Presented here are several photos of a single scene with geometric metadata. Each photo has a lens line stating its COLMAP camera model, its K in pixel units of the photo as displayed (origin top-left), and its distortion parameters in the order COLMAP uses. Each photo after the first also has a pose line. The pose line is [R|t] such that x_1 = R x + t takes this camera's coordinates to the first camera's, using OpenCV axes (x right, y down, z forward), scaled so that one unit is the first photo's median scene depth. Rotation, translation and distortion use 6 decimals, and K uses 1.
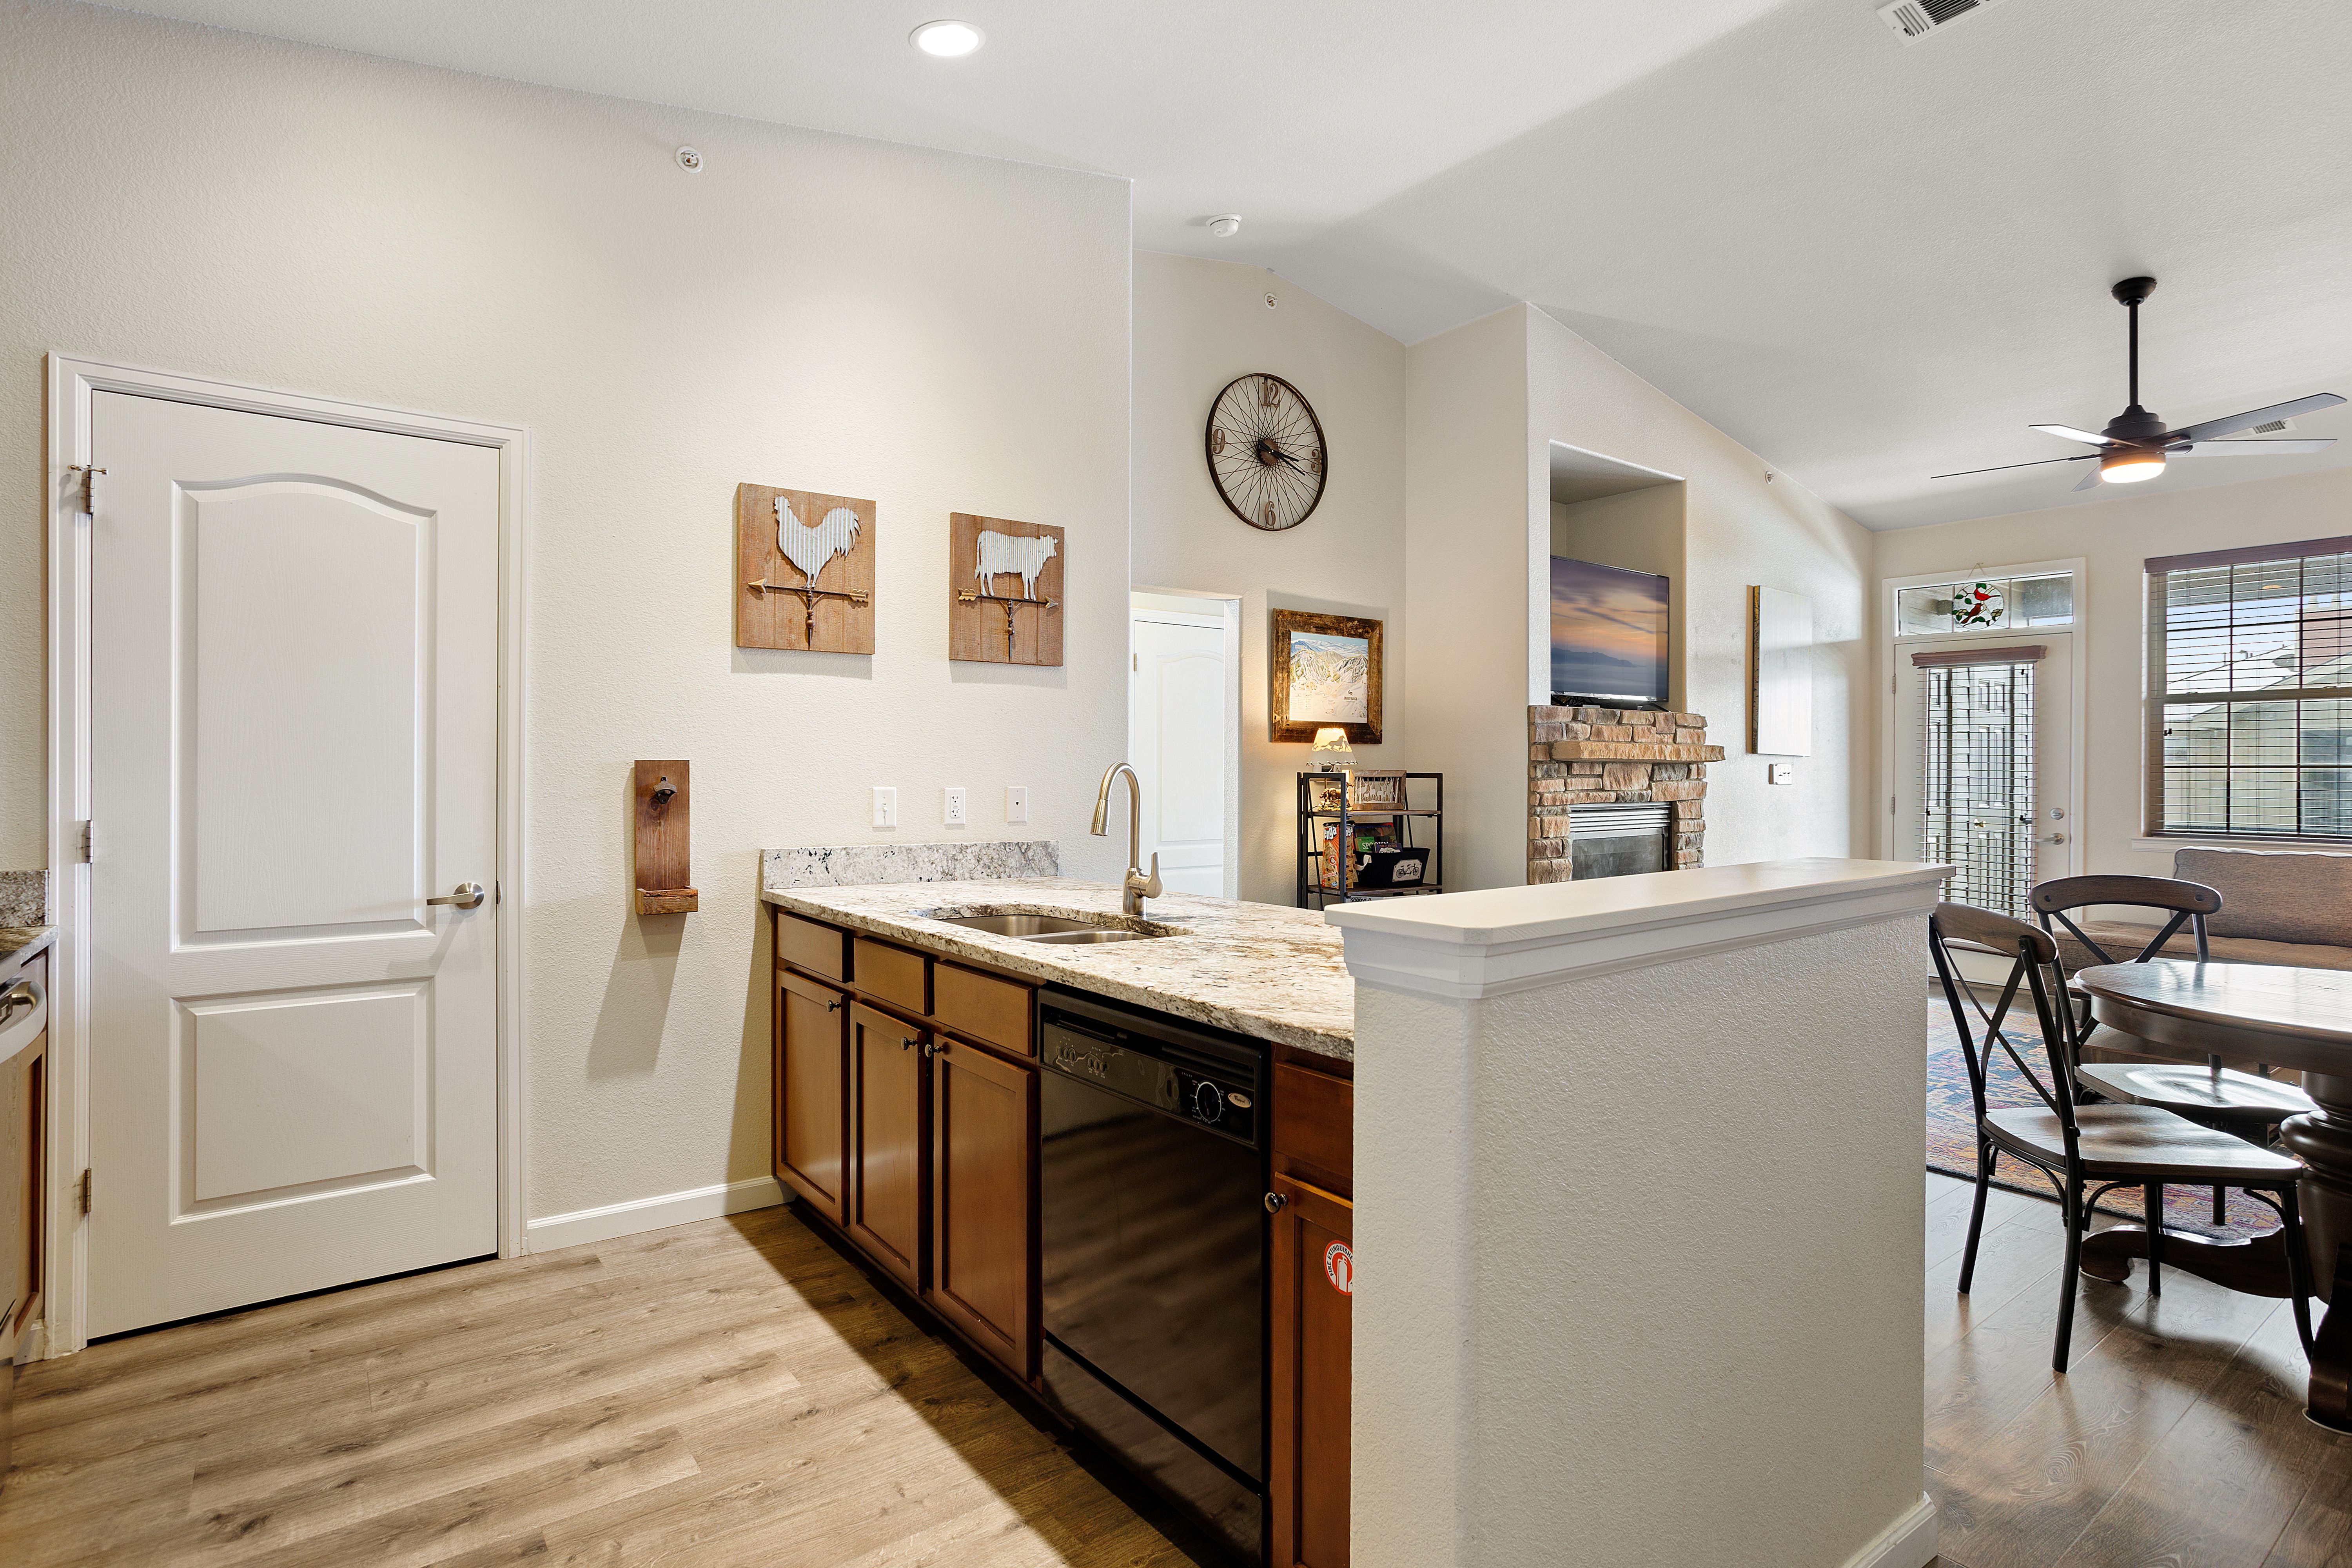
lens RADIAL K [[1179.7, 0, 1175.0], [0, 1179.7, 770.9], [0, 0, 1]] dist [-0.036815, 0.024255]
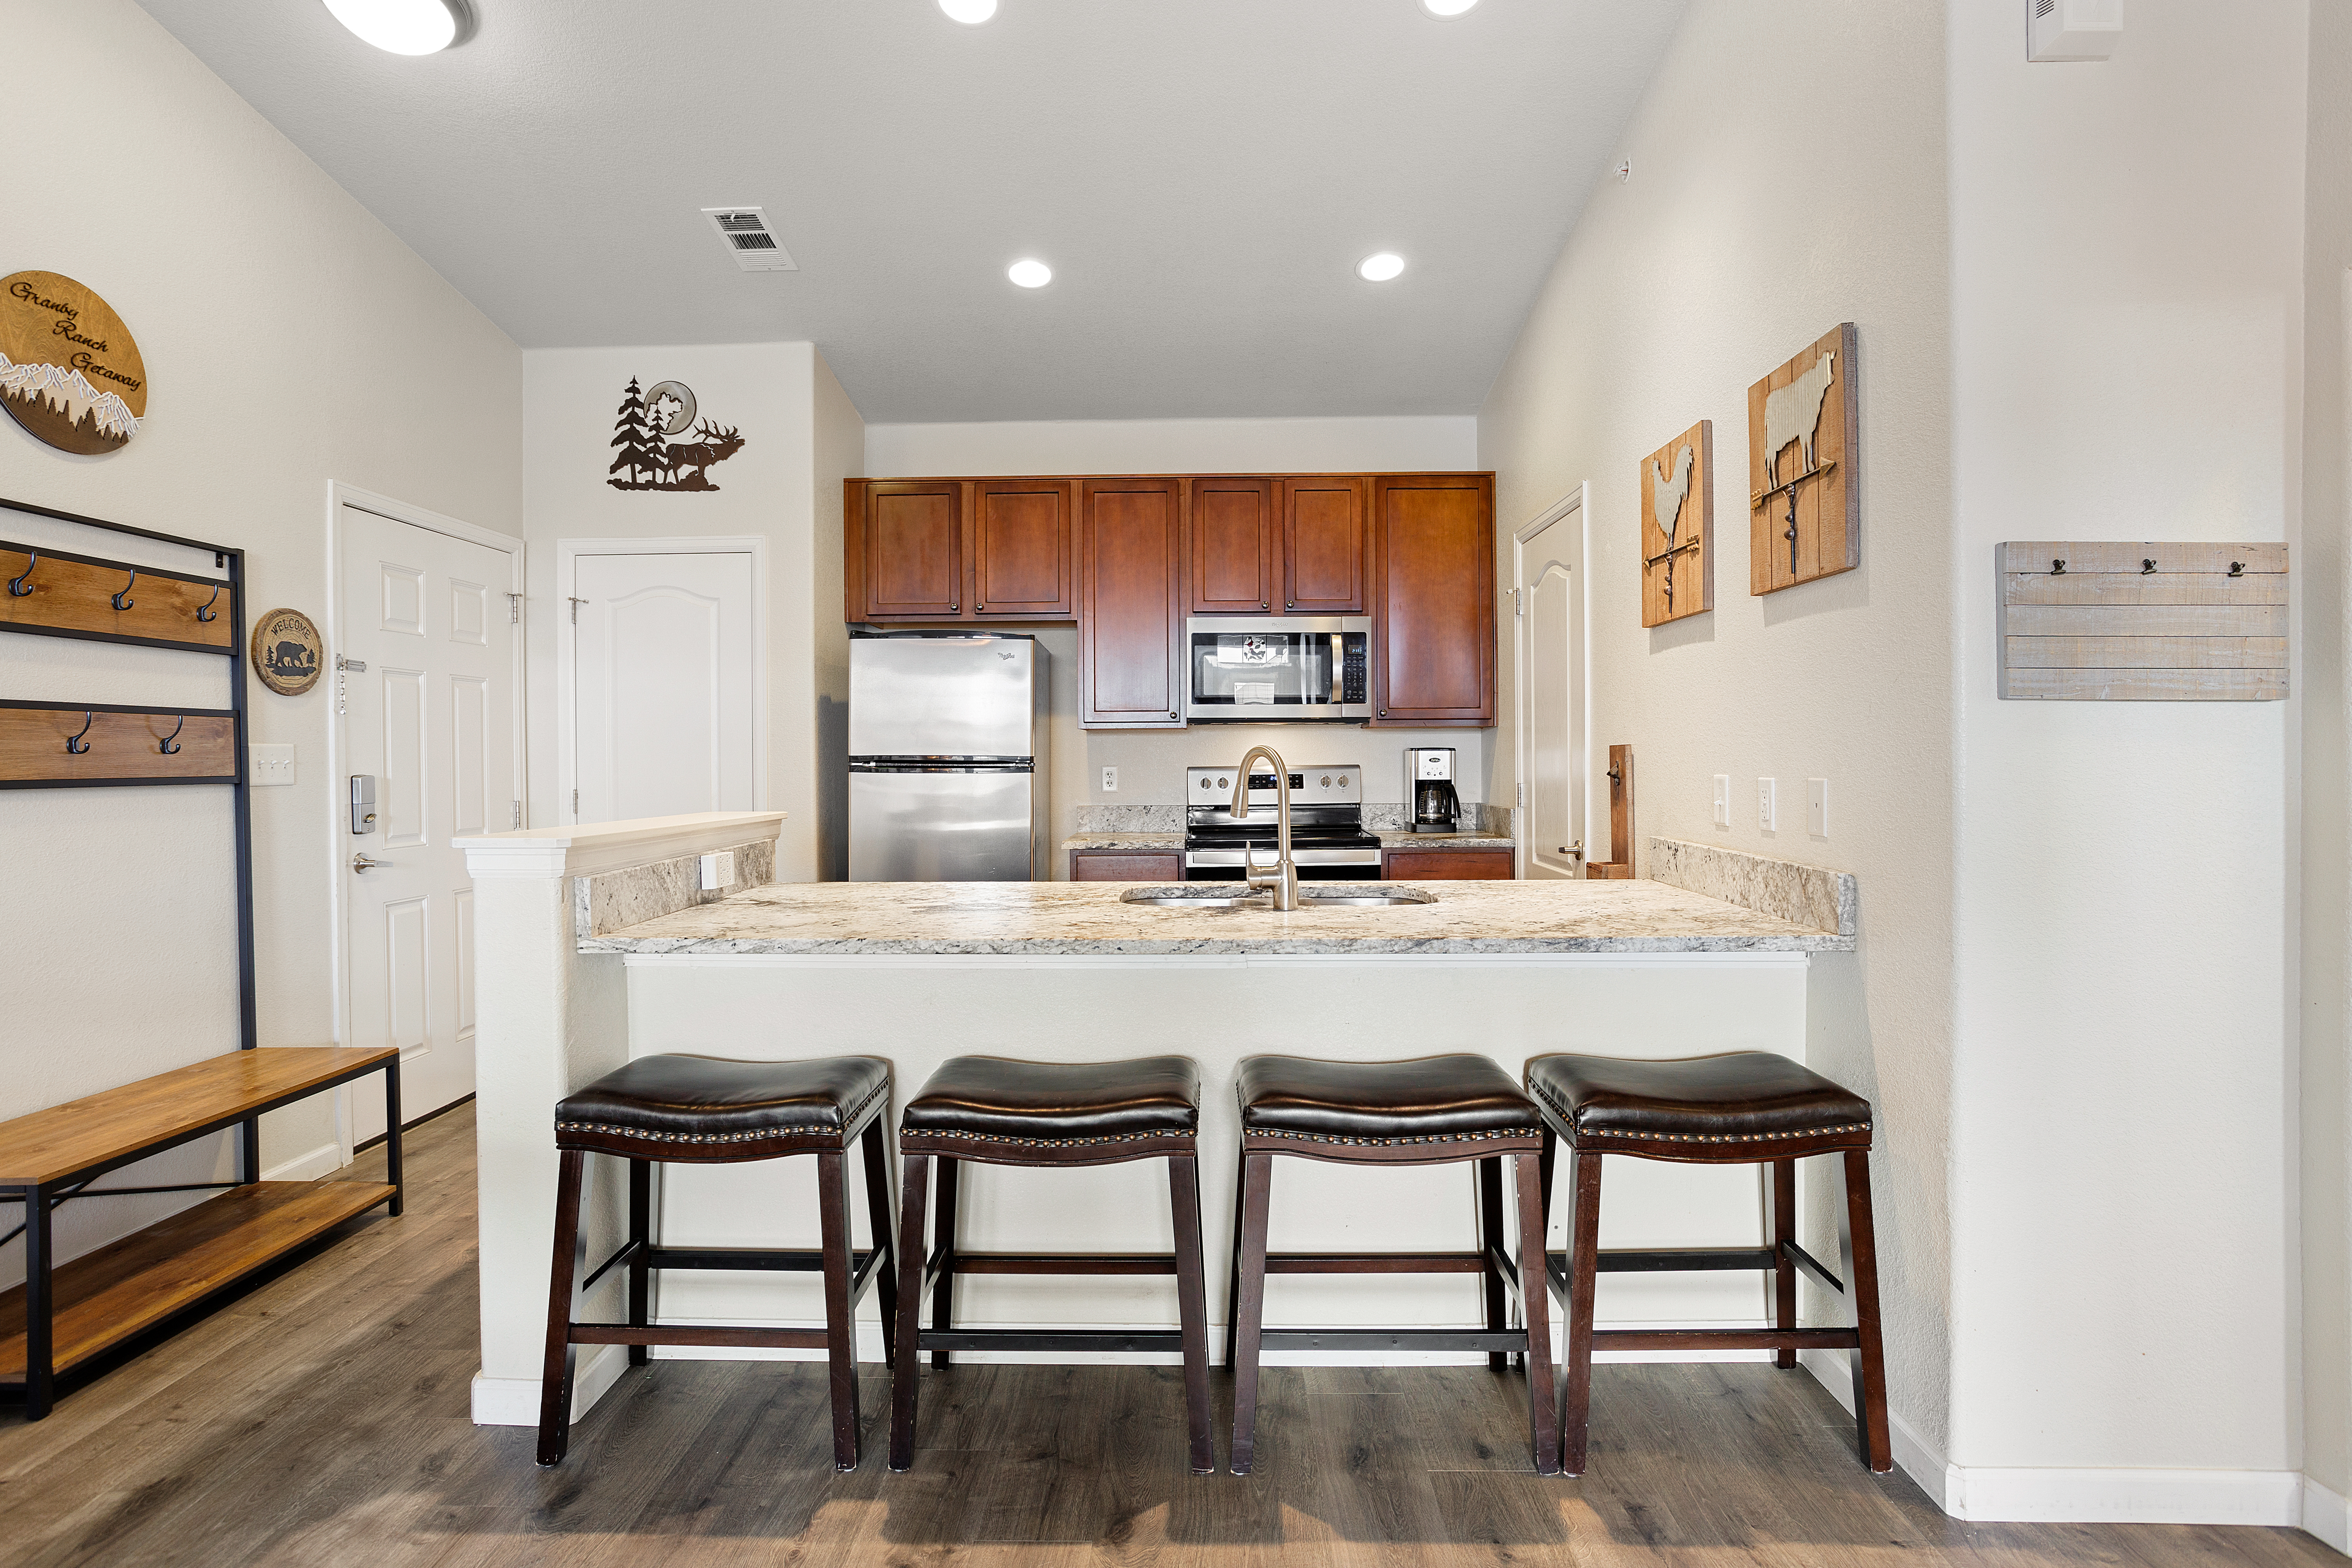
lens RADIAL K [[1201.9, 0, 1180.0], [0, 1201.9, 764.9], [0, 0, 1]] dist [-0.060660, 0.040584]
pose [[-0.616932, 0.005479, -0.786997, 0.387046], [0.002852, 0.999985, 0.004726, 0.001956], [0.787011, 0.000671, -0.616938, 0.772395]]
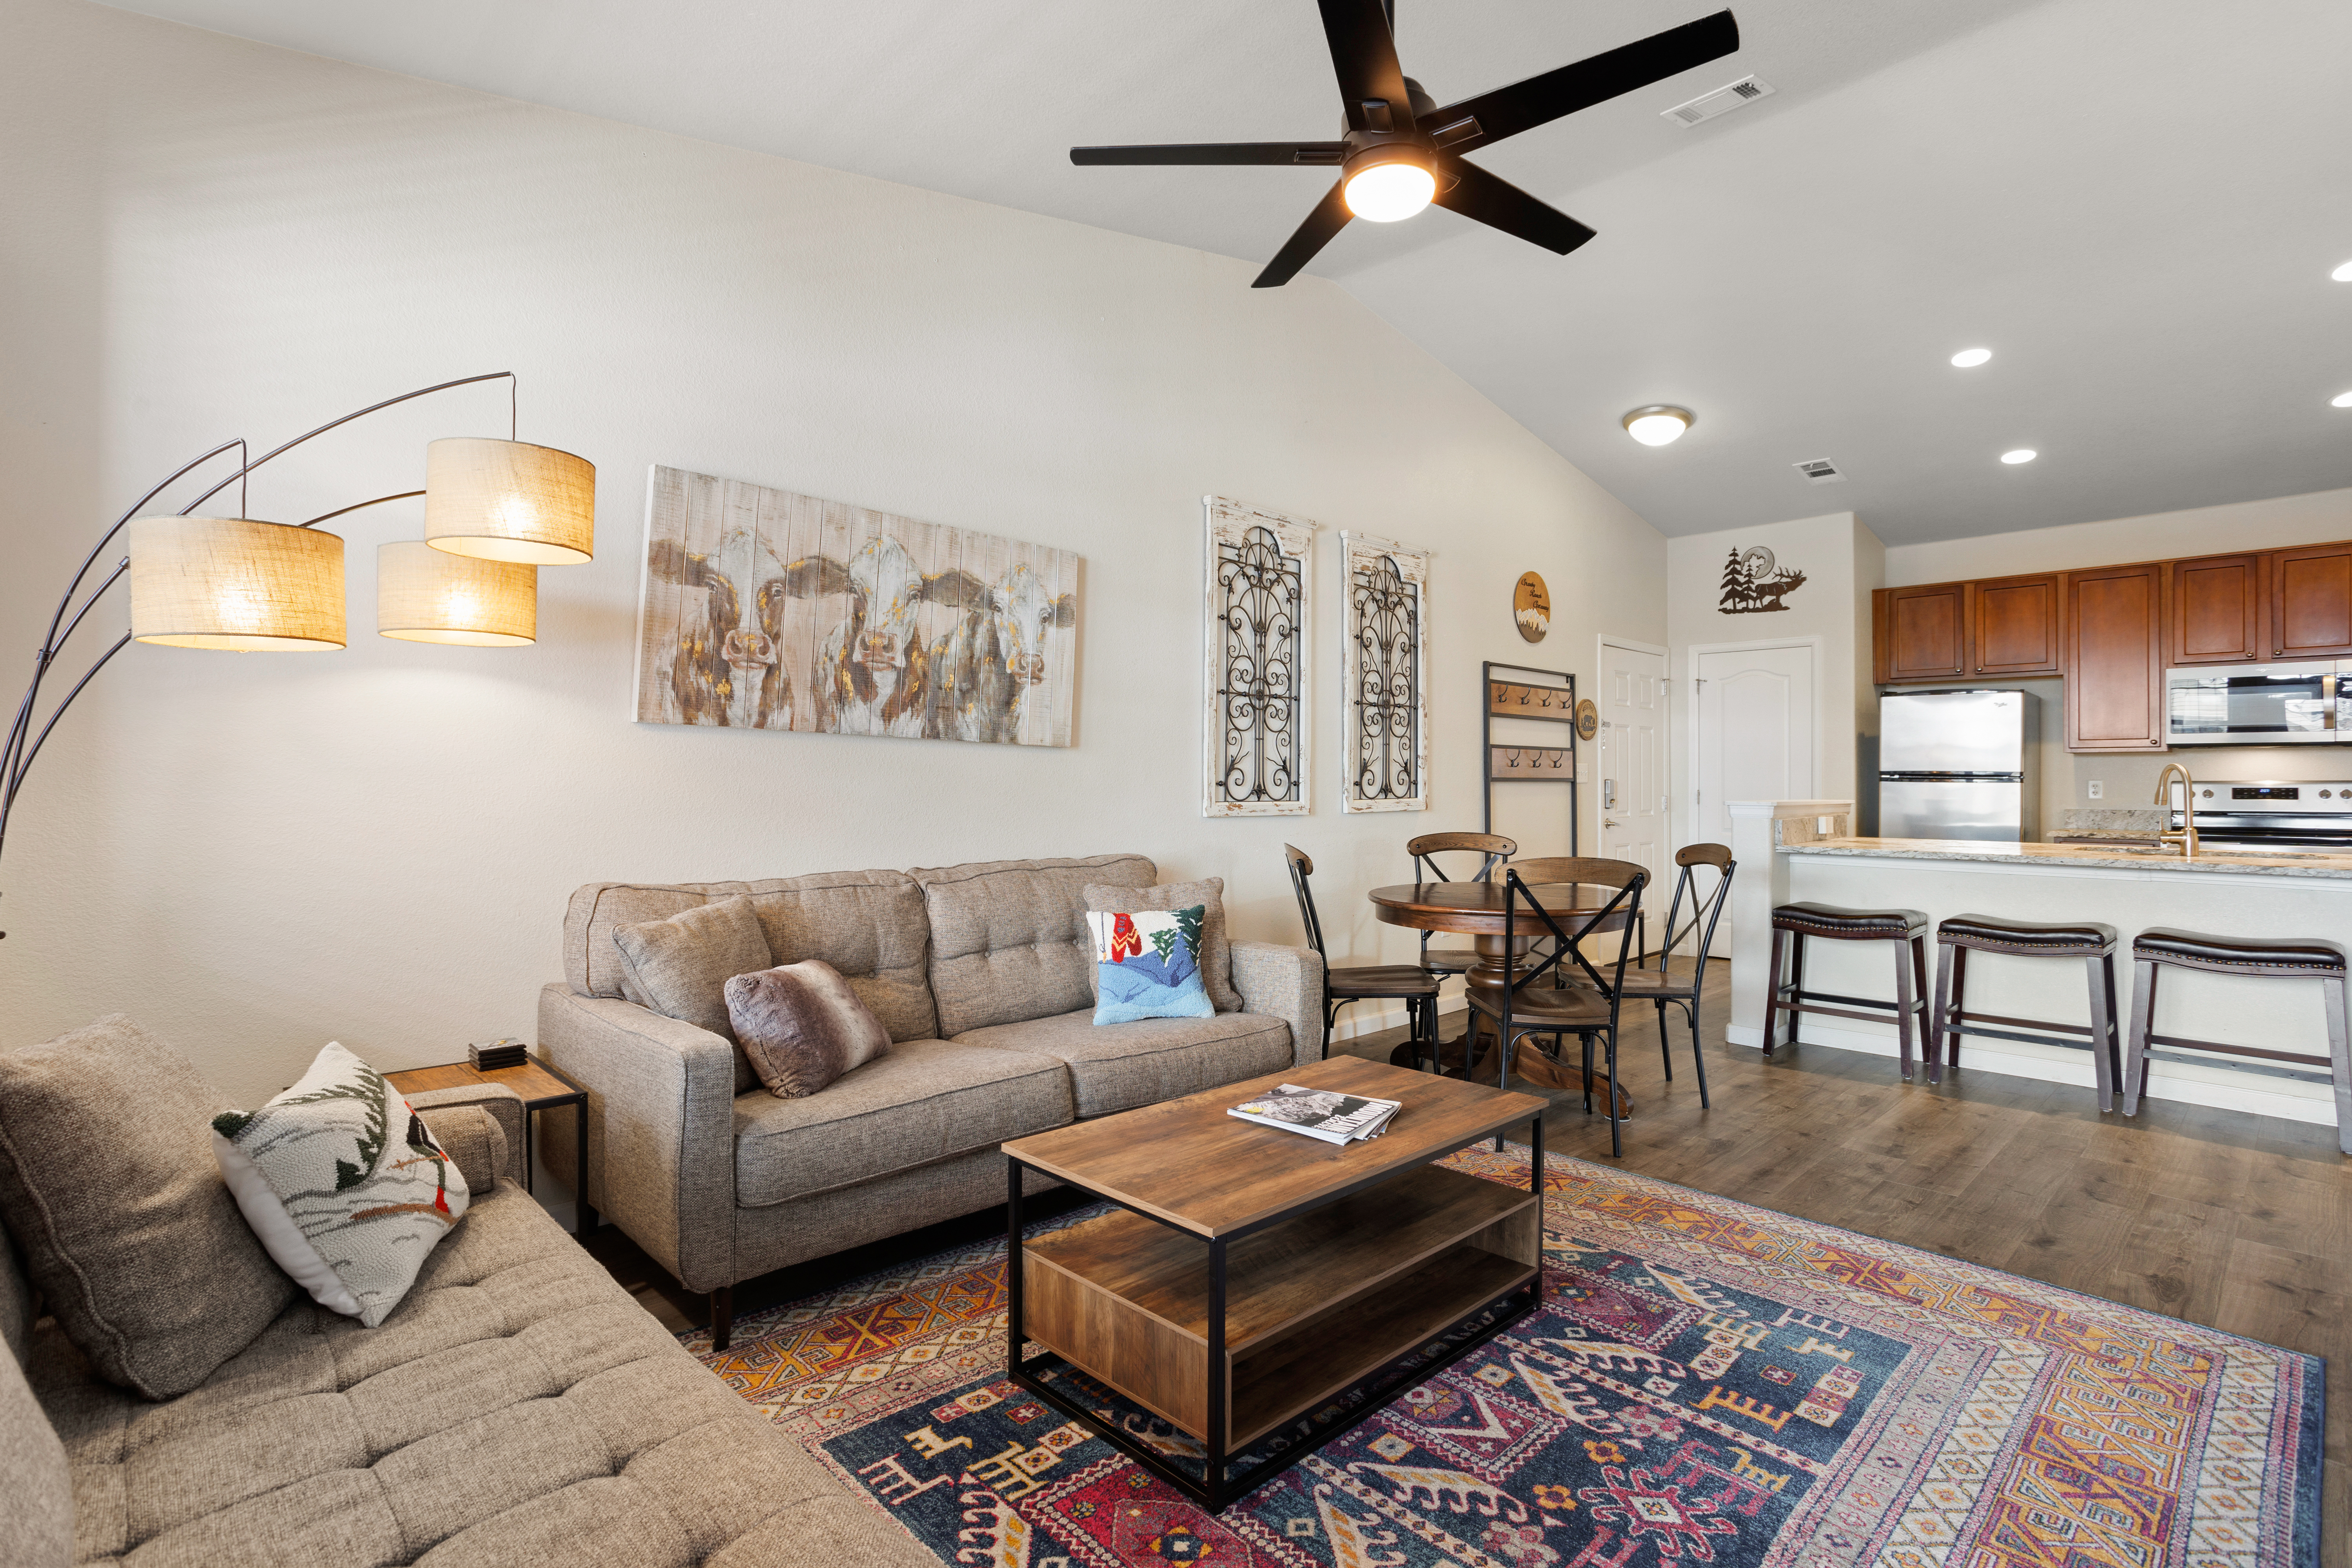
lens RADIAL K [[1136.4, 0, 1174.7], [0, 1136.4, 774.2], [0, 0, 1]] dist [-0.051309, 0.031947]
pose [[-0.992876, -0.006995, -0.118950, 0.786089], [-0.006485, 0.999968, -0.004675, 0.012688], [0.118978, -0.003870, -0.992889, 1.202389]]
